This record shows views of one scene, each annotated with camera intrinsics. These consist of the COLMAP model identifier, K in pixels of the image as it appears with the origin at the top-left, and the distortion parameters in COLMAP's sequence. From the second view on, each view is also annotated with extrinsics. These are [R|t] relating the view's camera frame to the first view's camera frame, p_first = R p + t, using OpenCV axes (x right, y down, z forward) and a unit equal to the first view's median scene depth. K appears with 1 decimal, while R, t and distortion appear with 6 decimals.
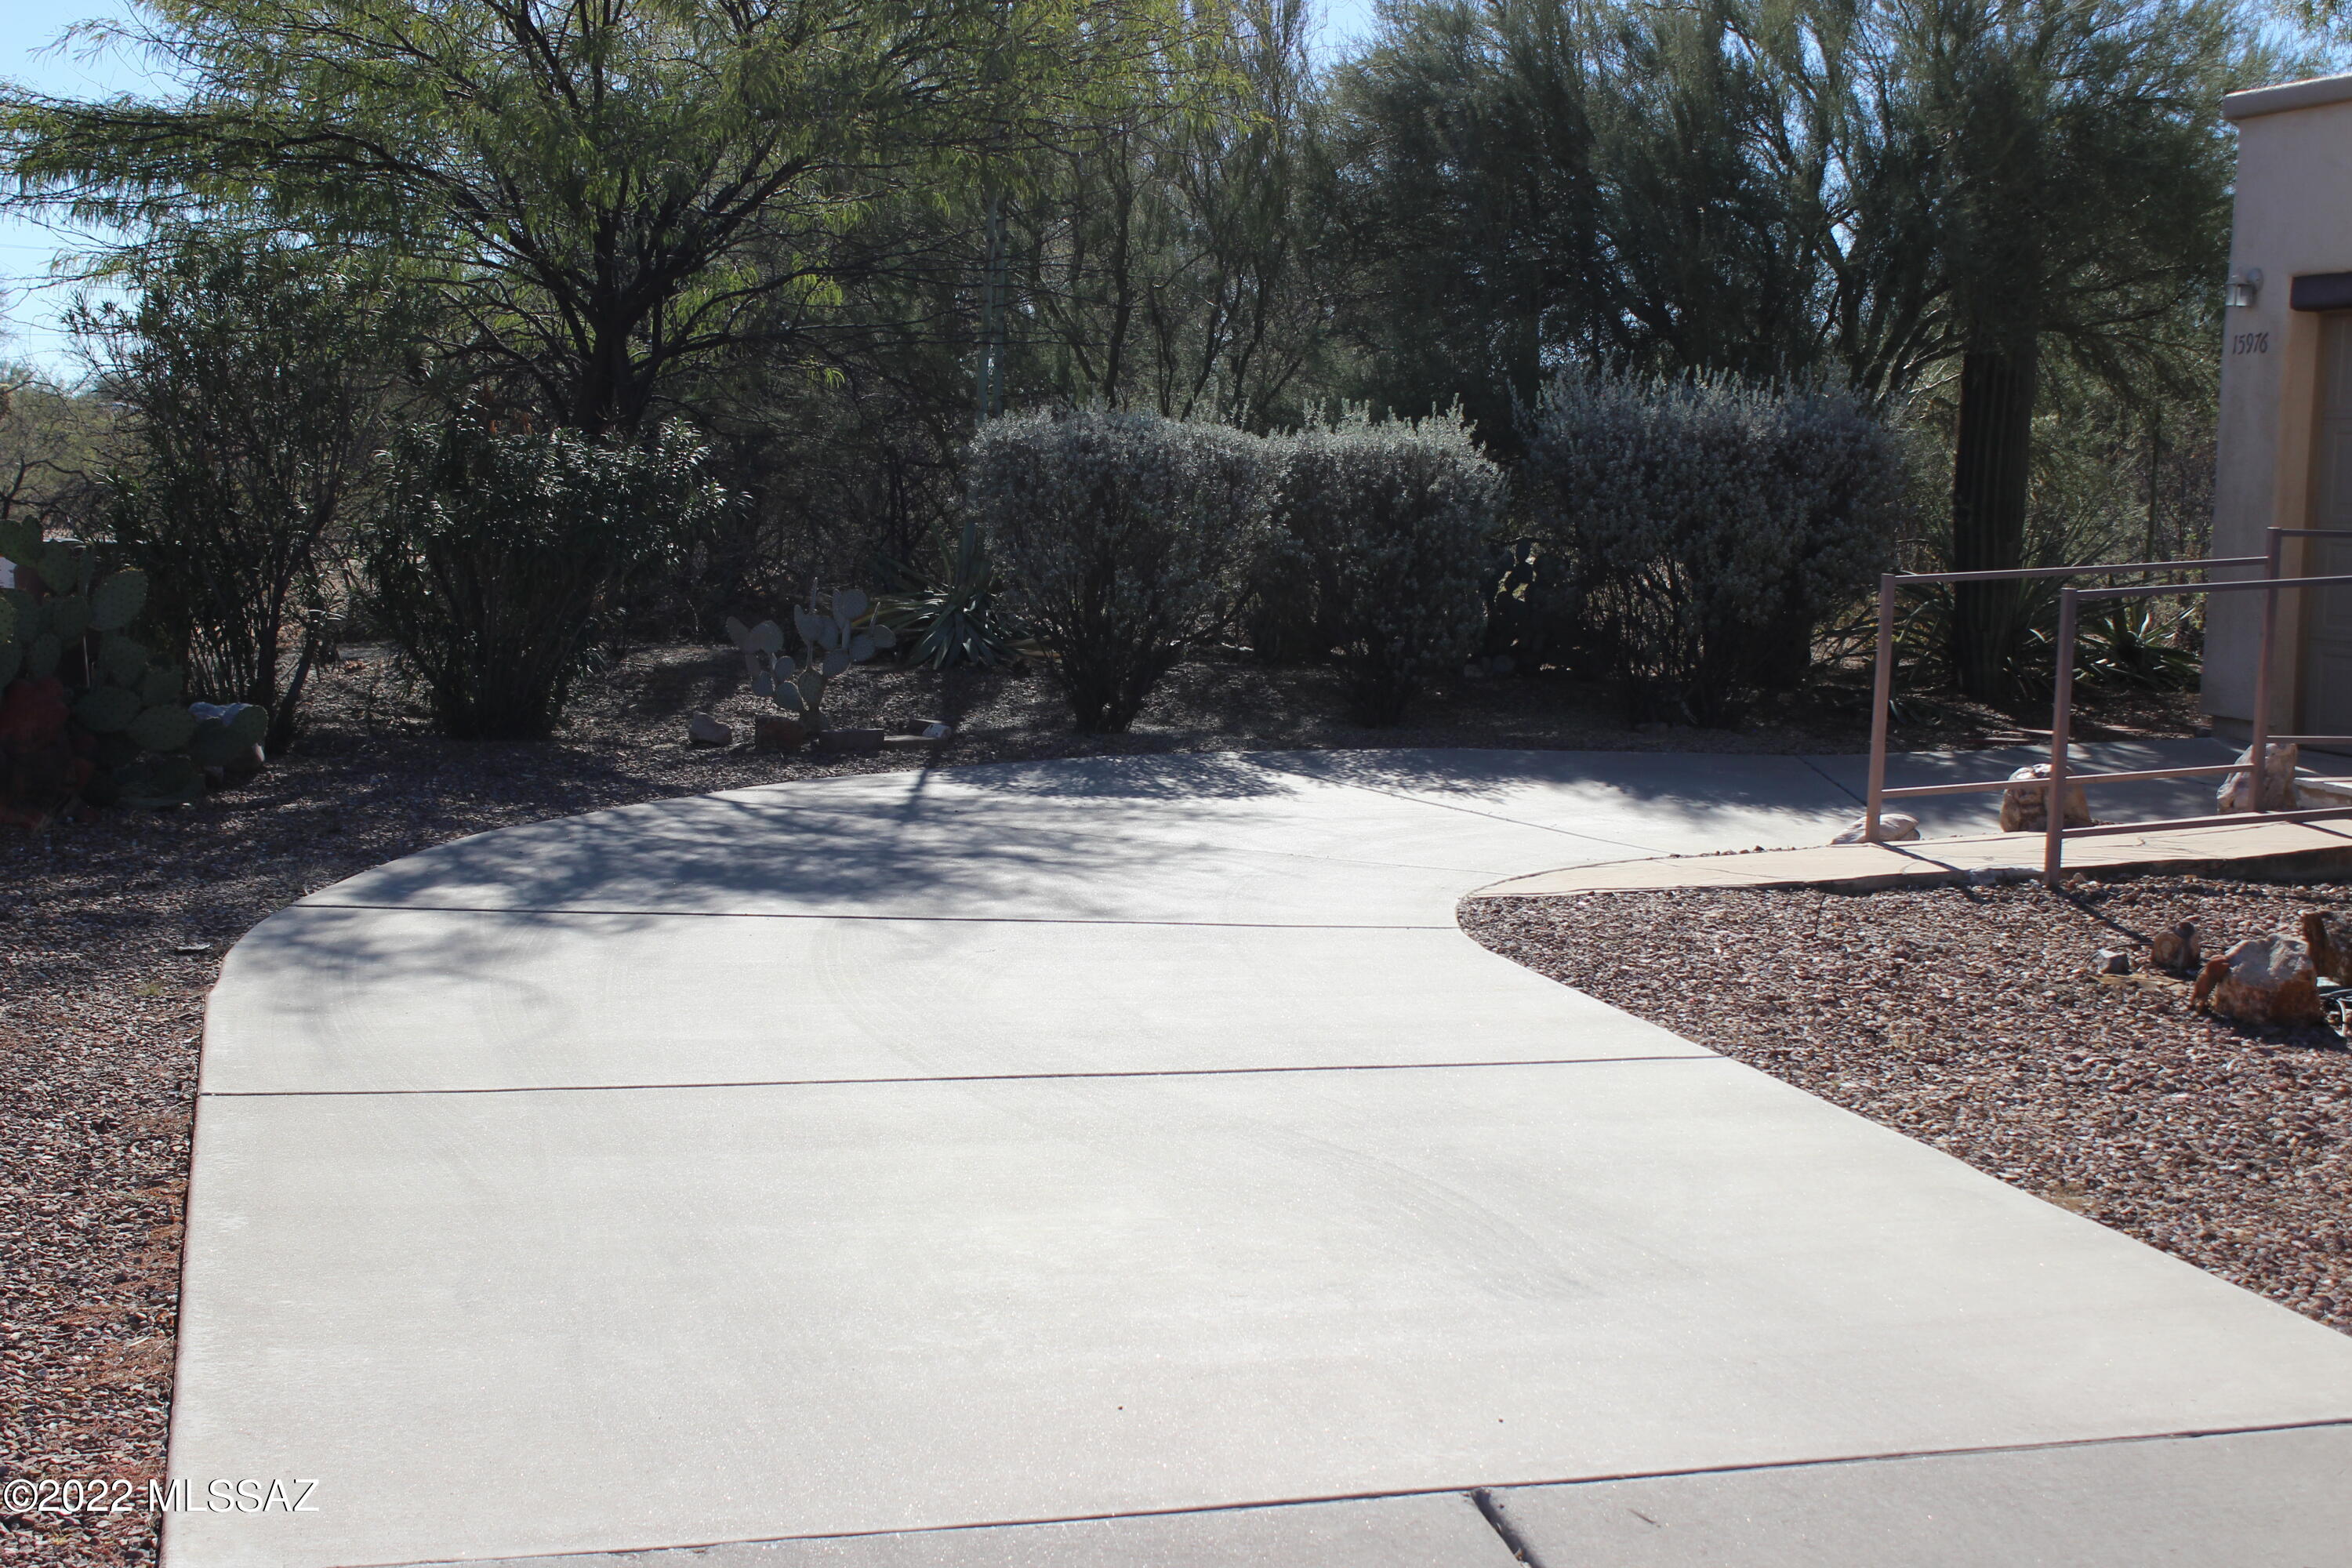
lens RADIAL K [[3250.5, 0, 1176.0], [0, 3250.5, 784.0], [0, 0, 1]] dist [-0.097277, 0.375513]
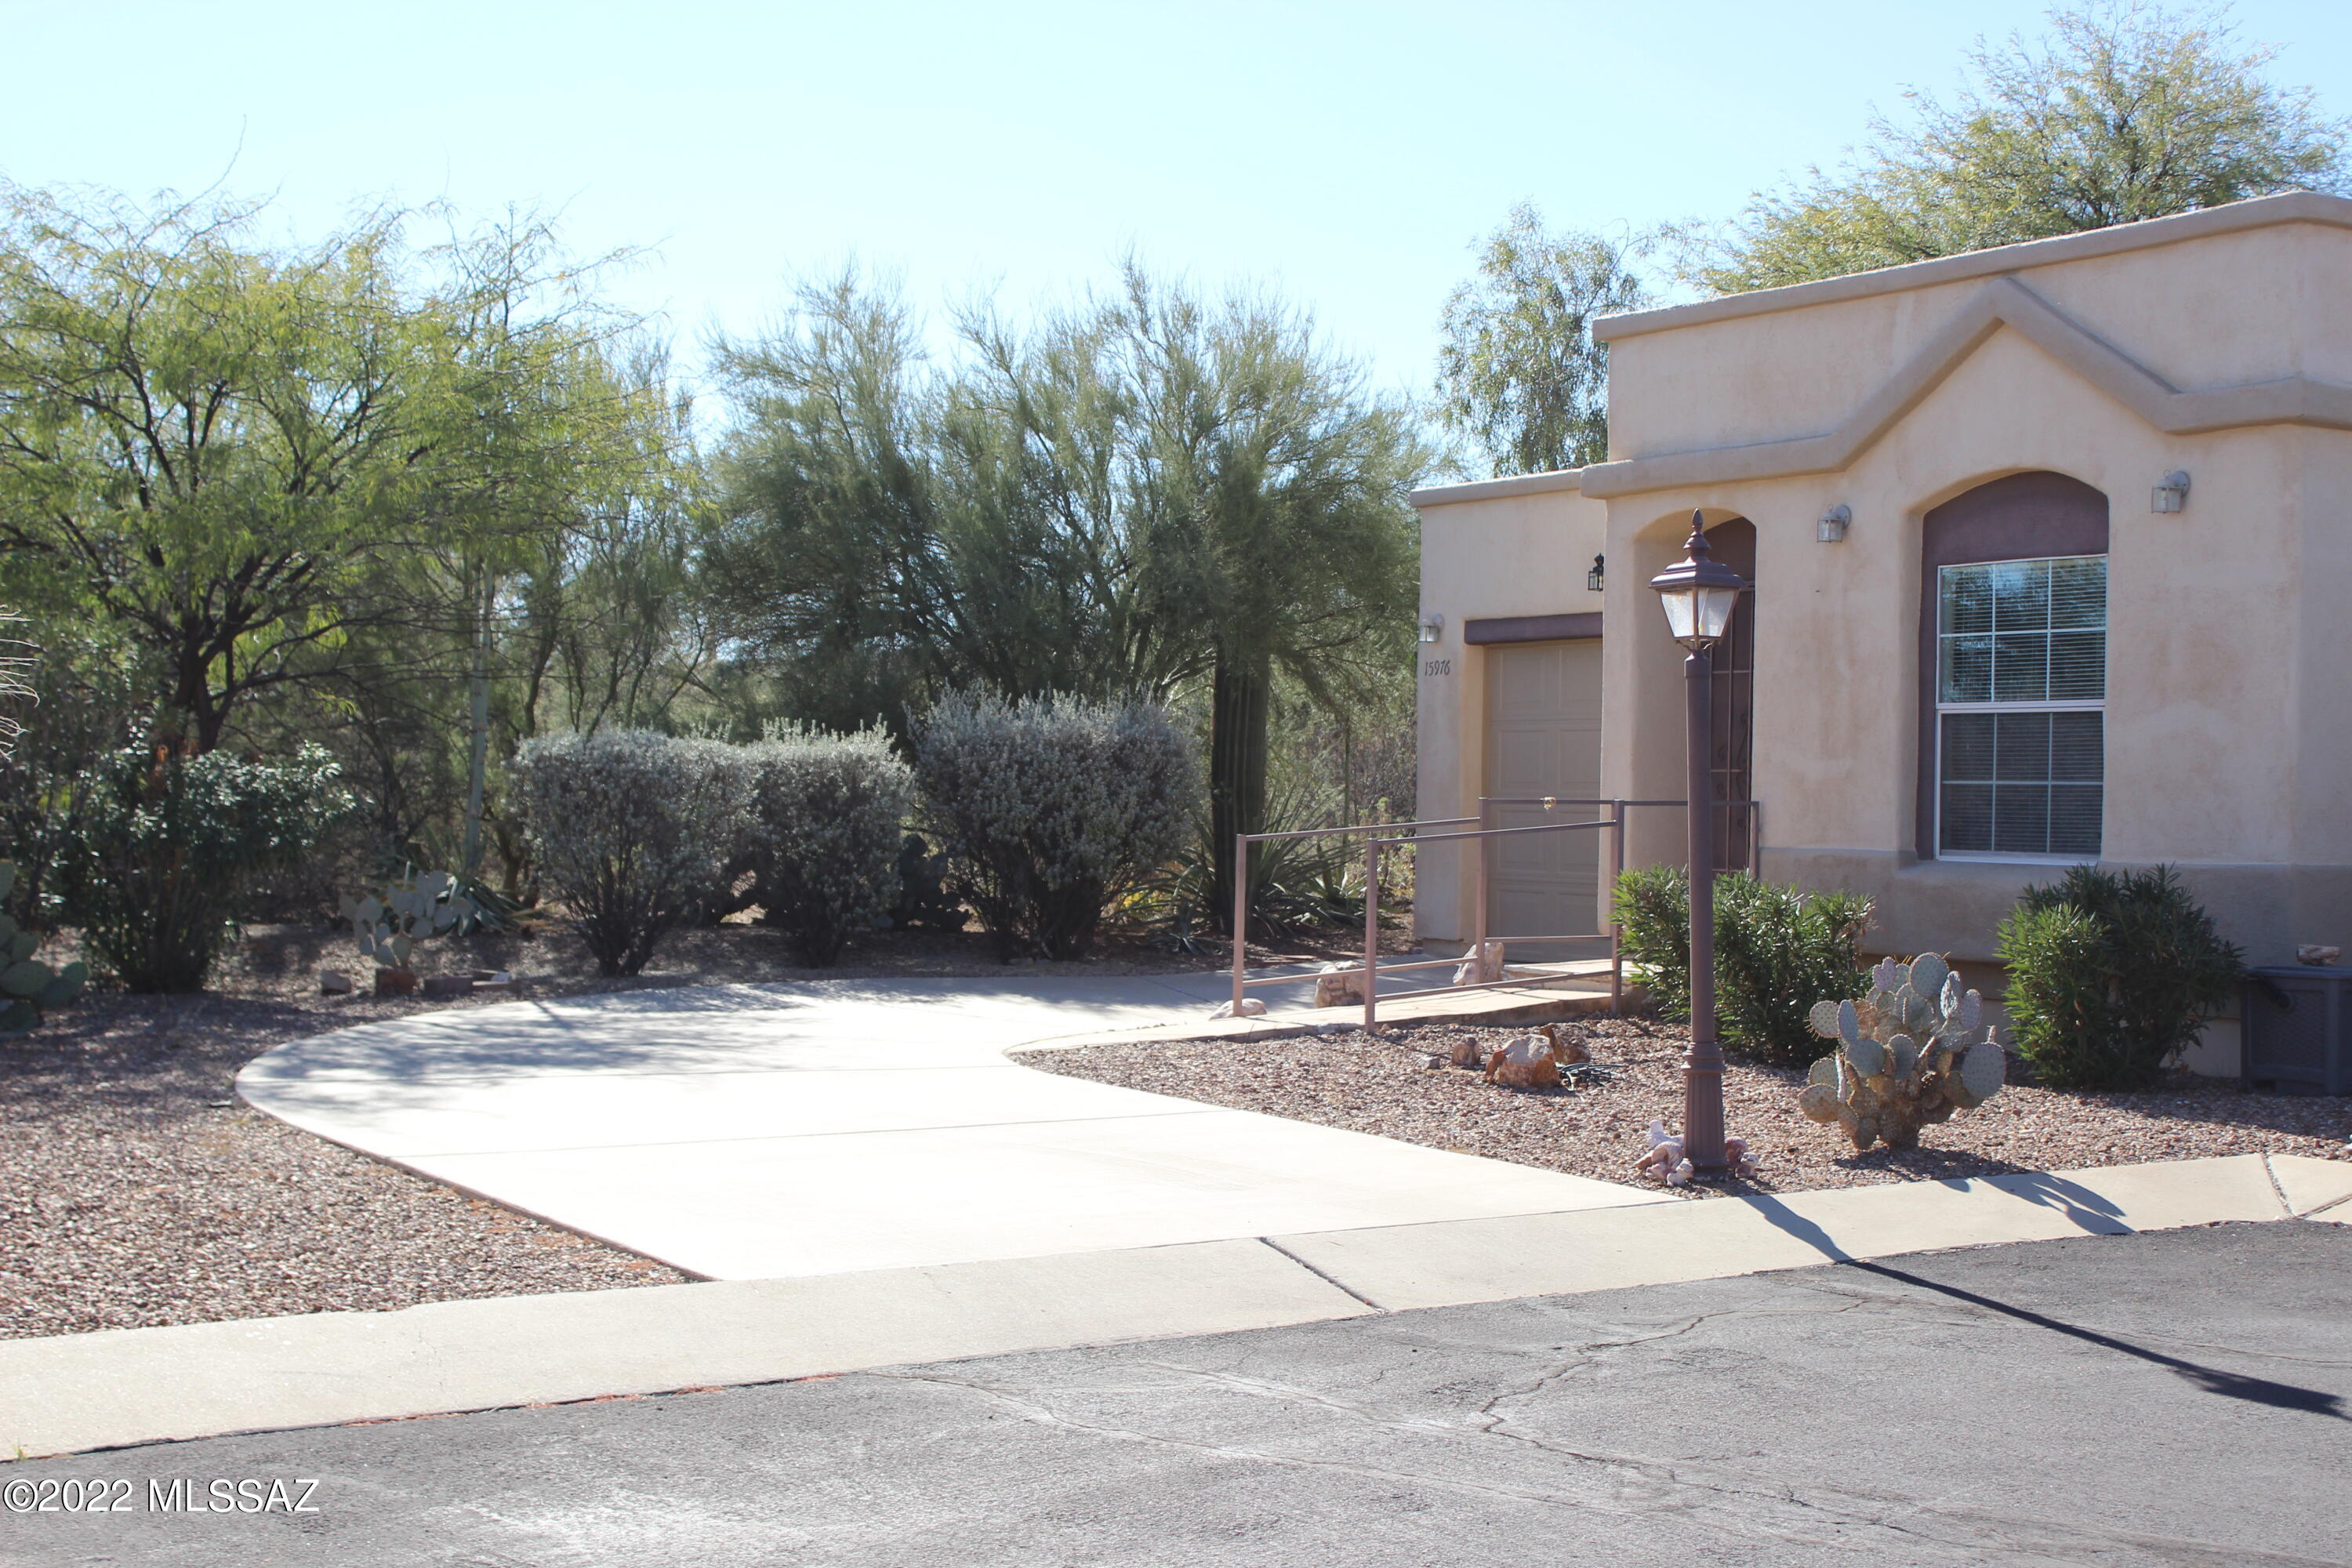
lens RADIAL K [[3250.5, 0, 1176.0], [0, 3250.5, 784.0], [0, 0, 1]] dist [-0.097277, 0.375513]
pose [[0.963700, -0.019875, 0.266248, -0.151956], [0.044252, 0.995323, -0.085876, 0.028684], [-0.263296, 0.094541, 0.960072, -0.312744]]
